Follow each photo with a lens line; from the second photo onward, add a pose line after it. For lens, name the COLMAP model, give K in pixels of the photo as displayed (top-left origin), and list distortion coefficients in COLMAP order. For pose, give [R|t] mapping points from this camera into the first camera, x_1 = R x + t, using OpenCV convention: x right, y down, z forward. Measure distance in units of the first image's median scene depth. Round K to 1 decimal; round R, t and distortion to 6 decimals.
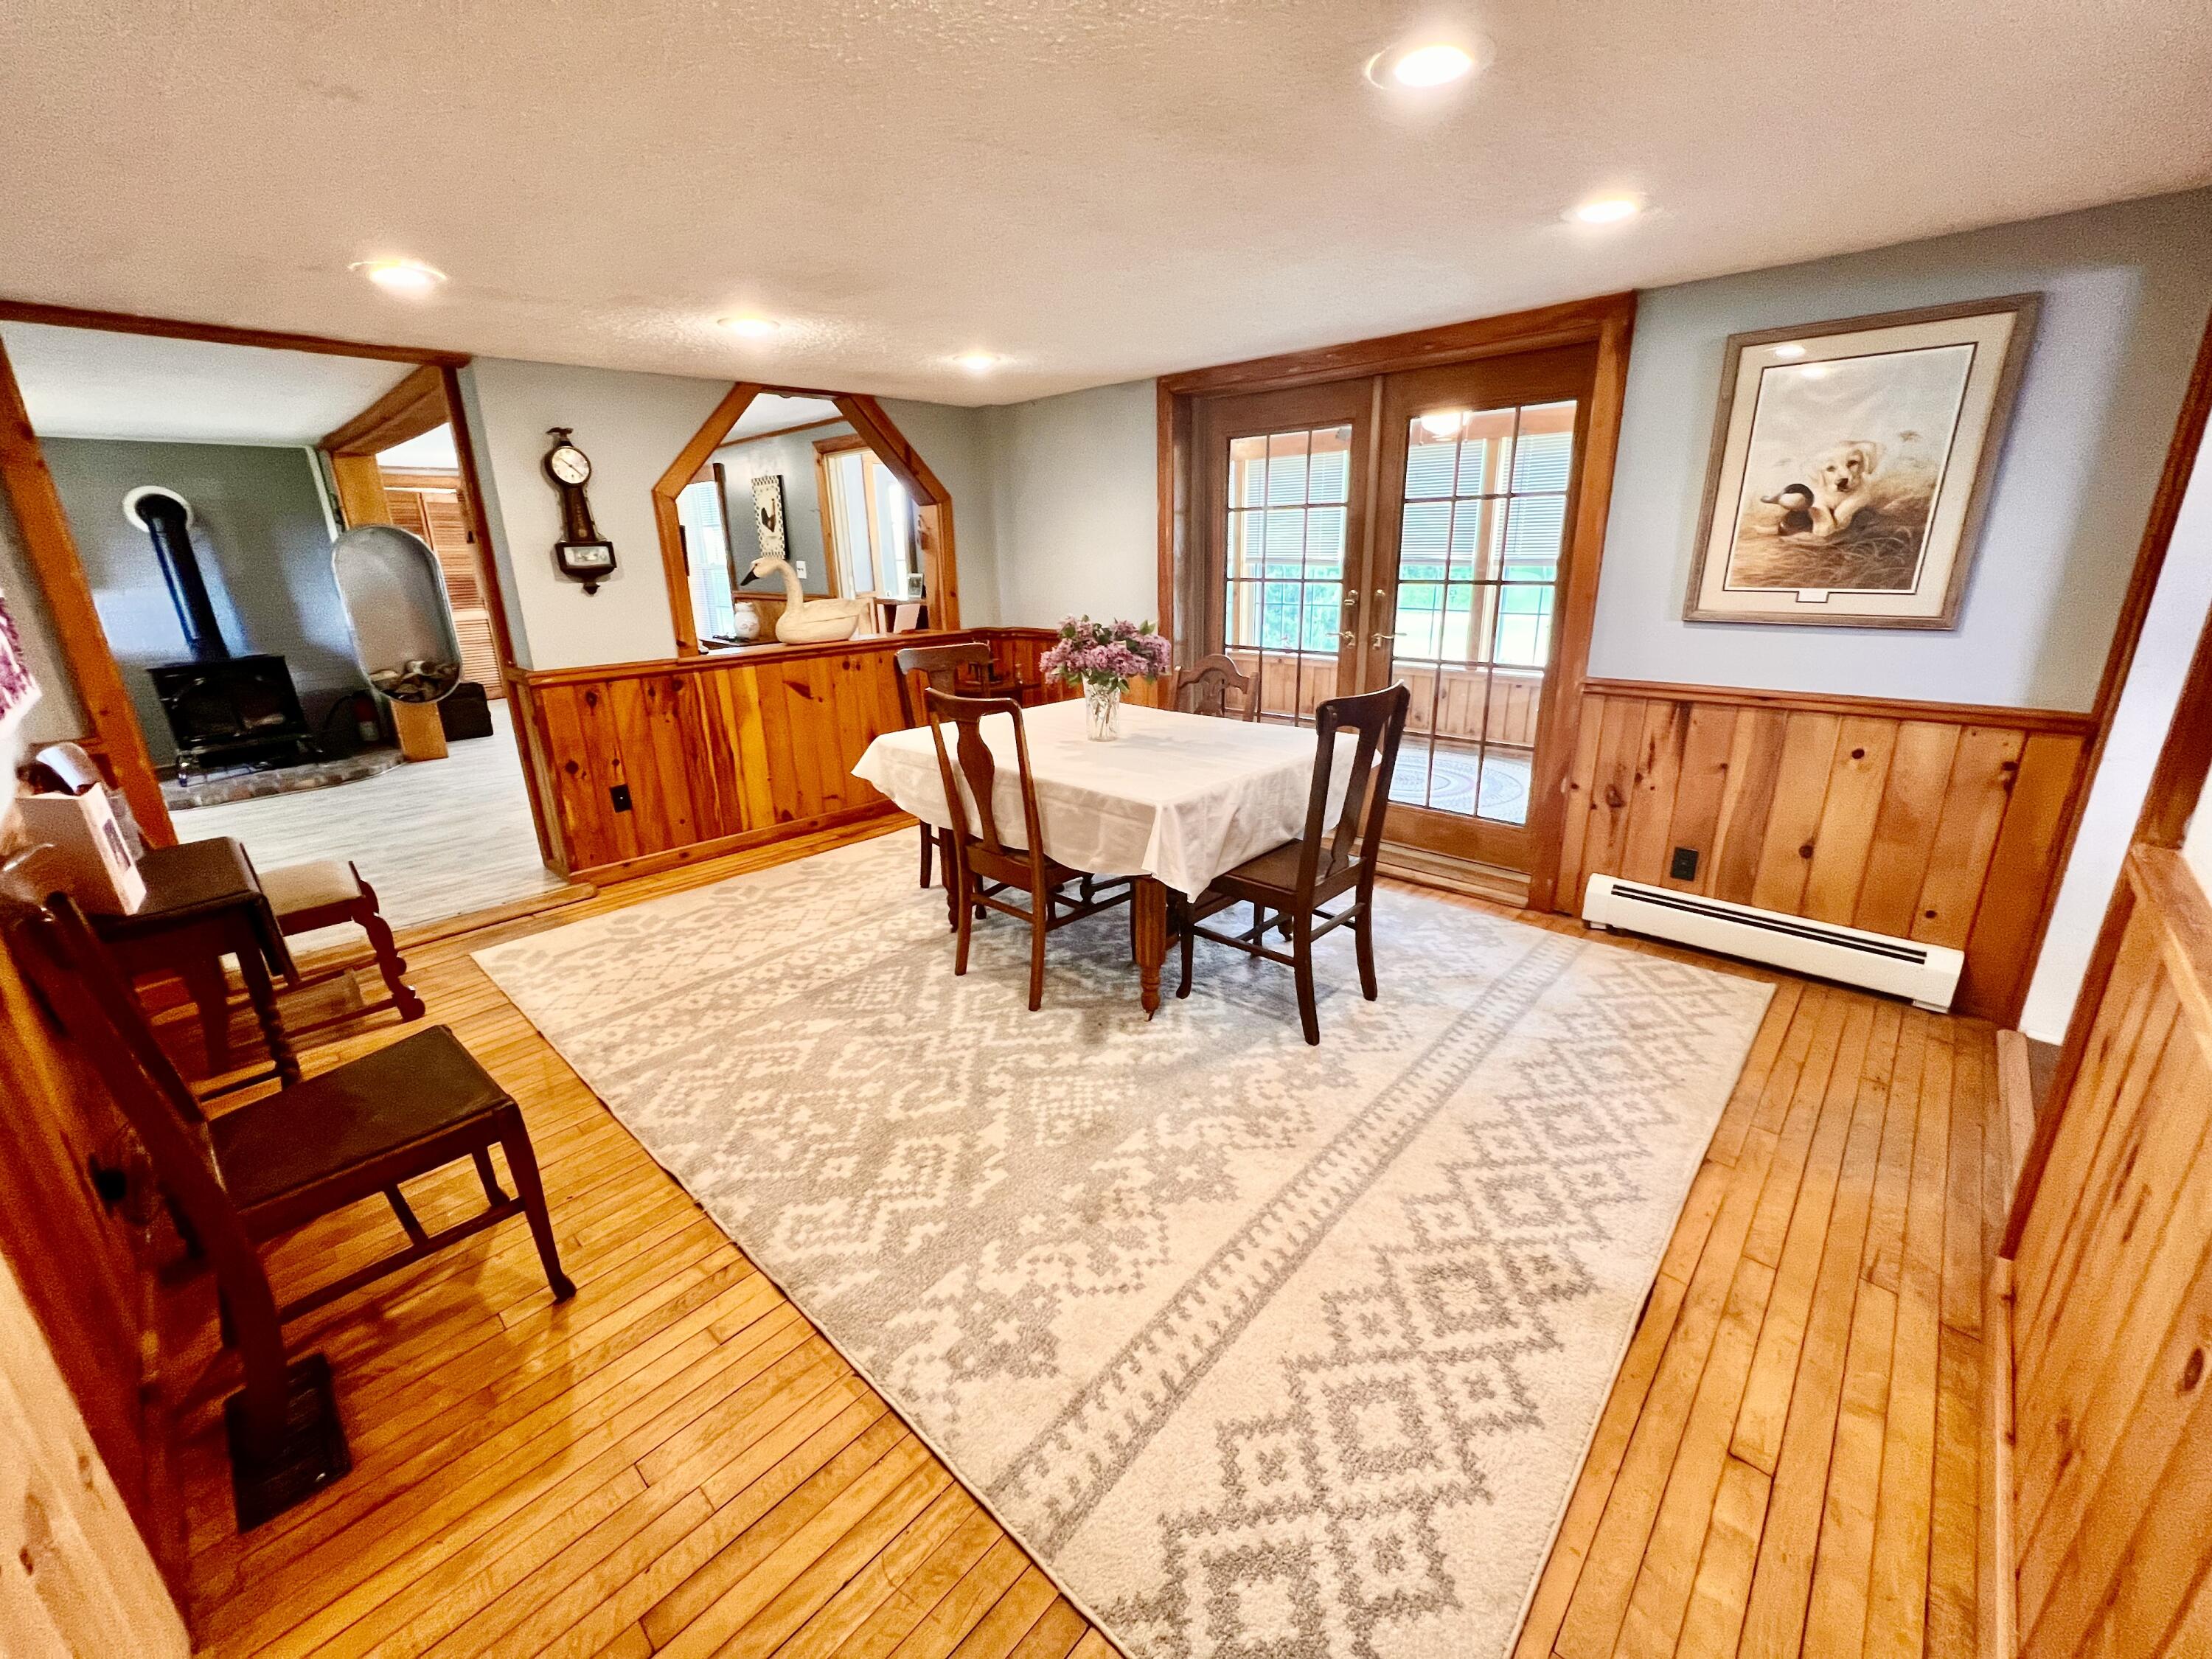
lens RADIAL K [[892.1, 0, 1104.6], [0, 892.1, 819.4], [0, 0, 1]] dist [0.002541, 0.000087]
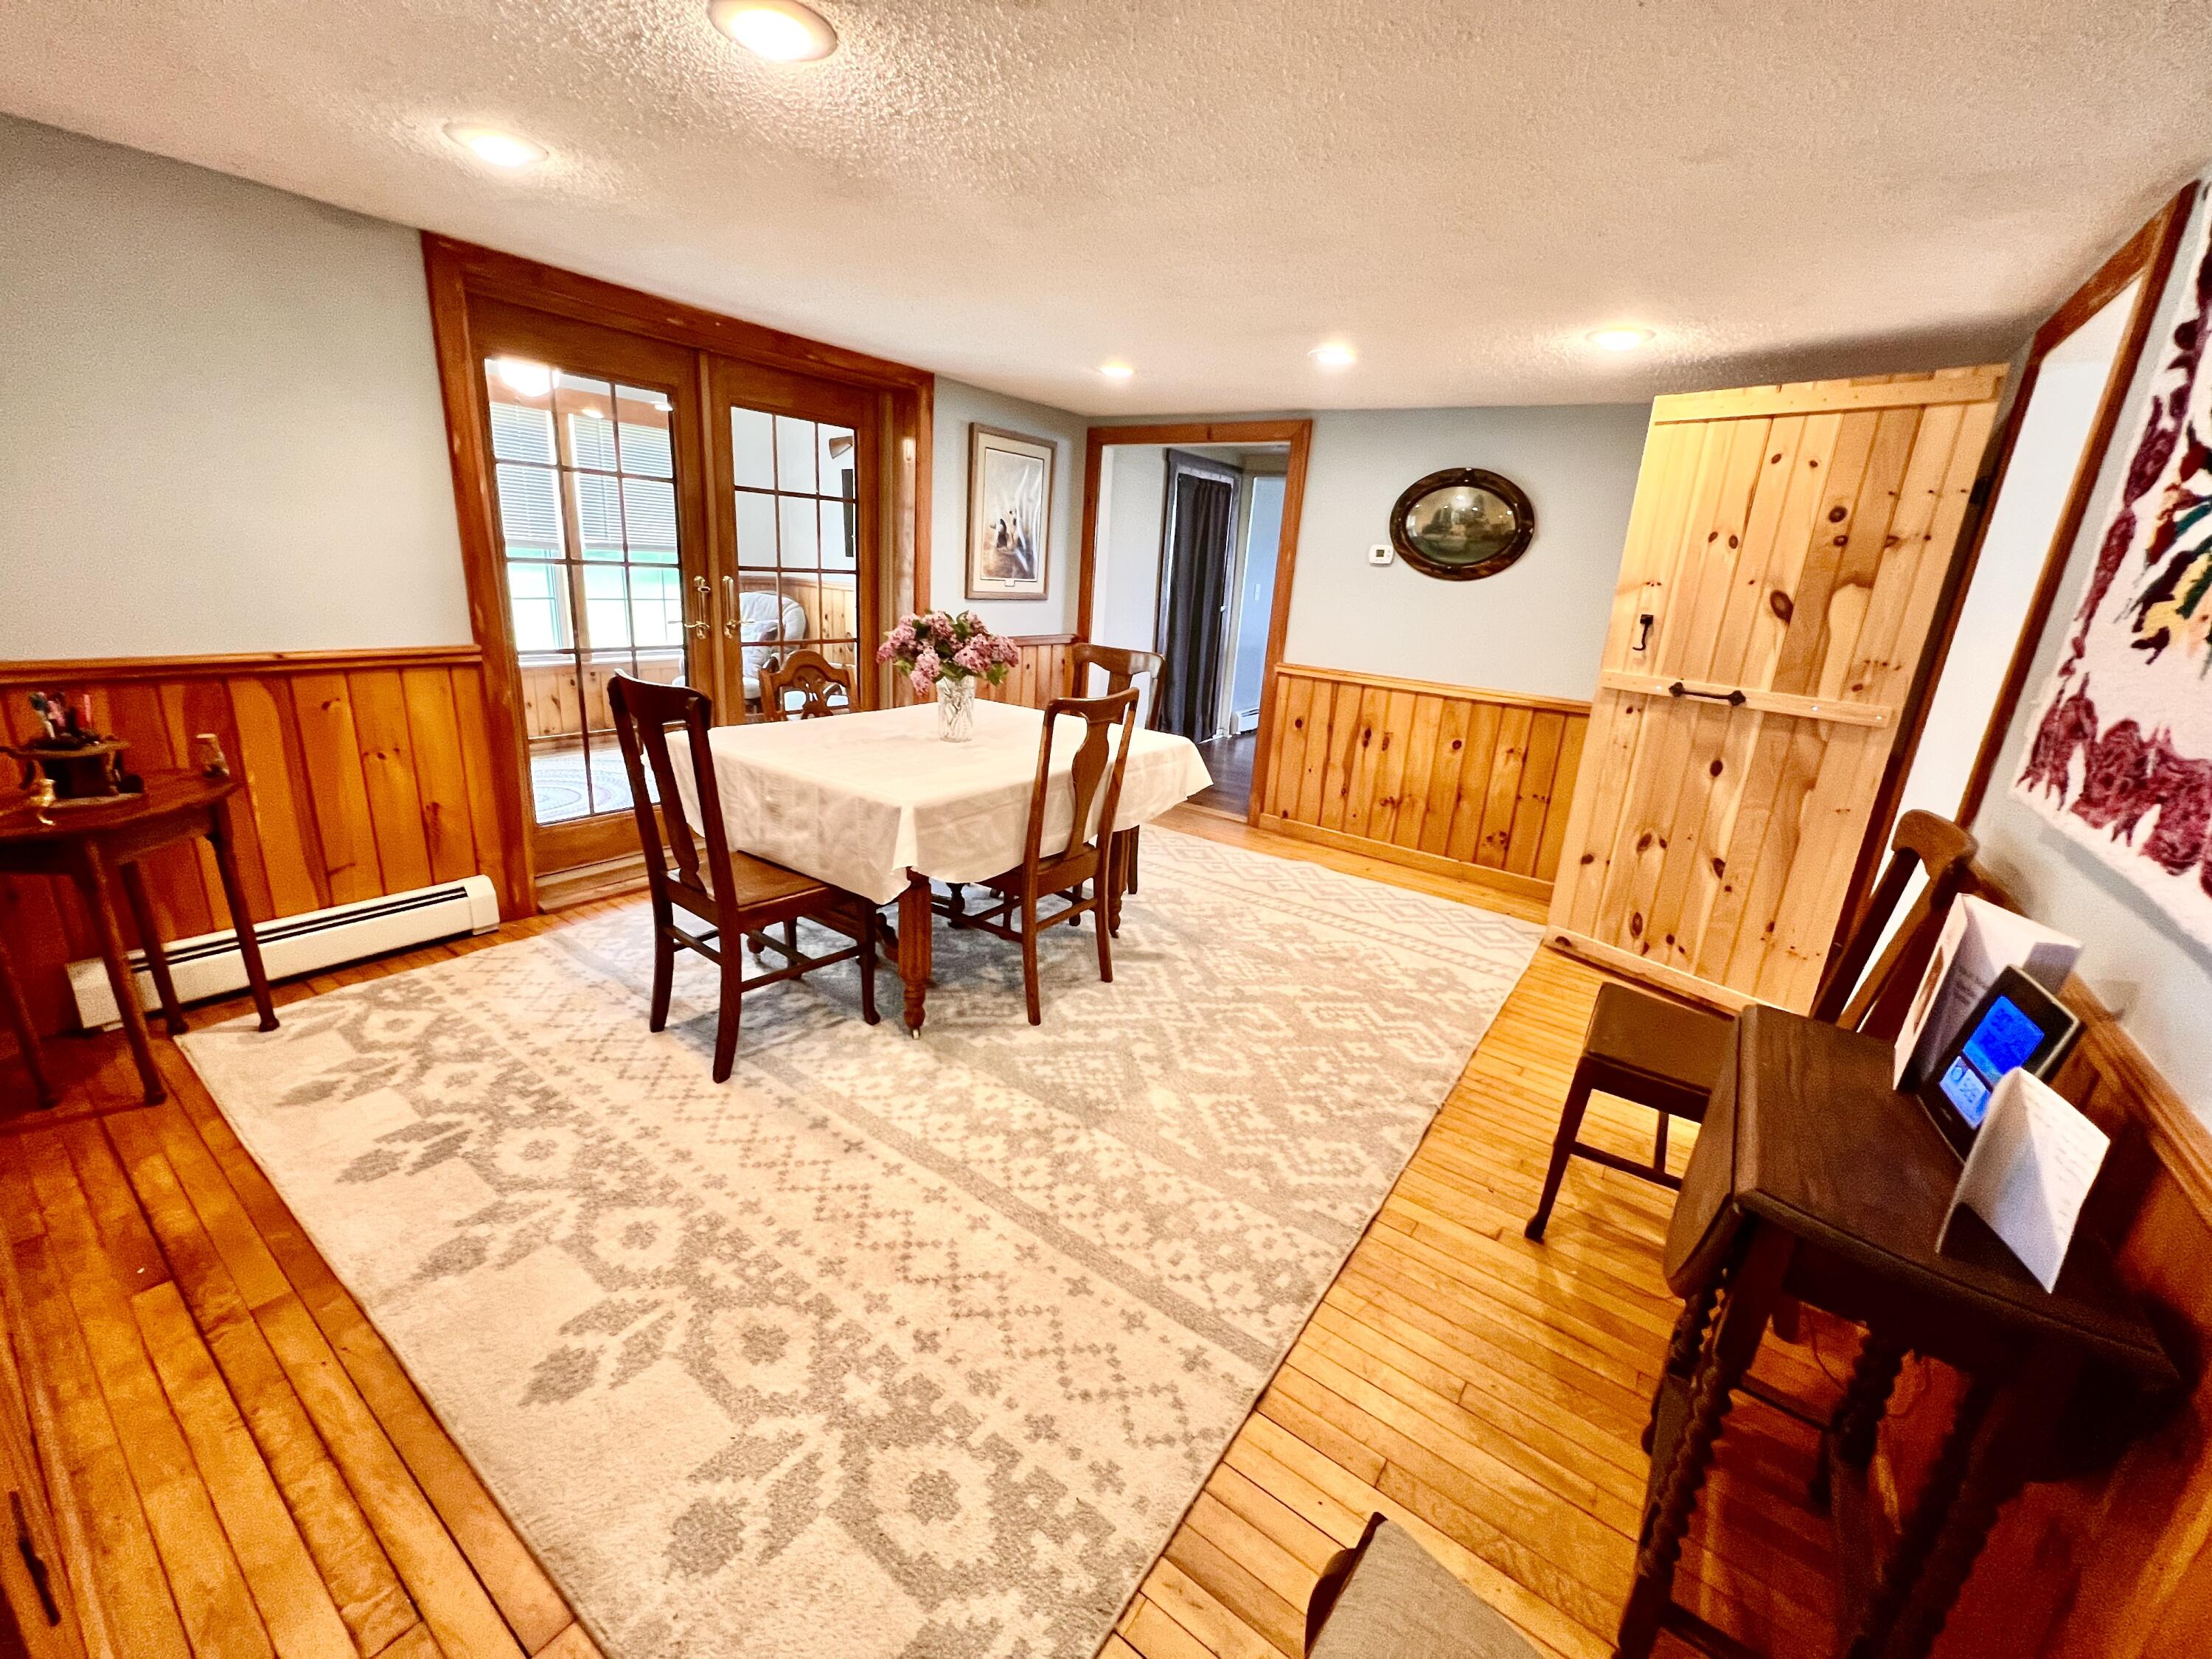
lens RADIAL K [[892.1, 0, 1103.7], [0, 892.1, 820.9], [0, 0, 1]] dist [0.002541, 0.000087]
pose [[-0.130148, -0.263204, 0.955921, -0.942258], [0.233696, 0.928815, 0.287558, -0.243746], [-0.963560, 0.260820, -0.059374, 0.923700]]
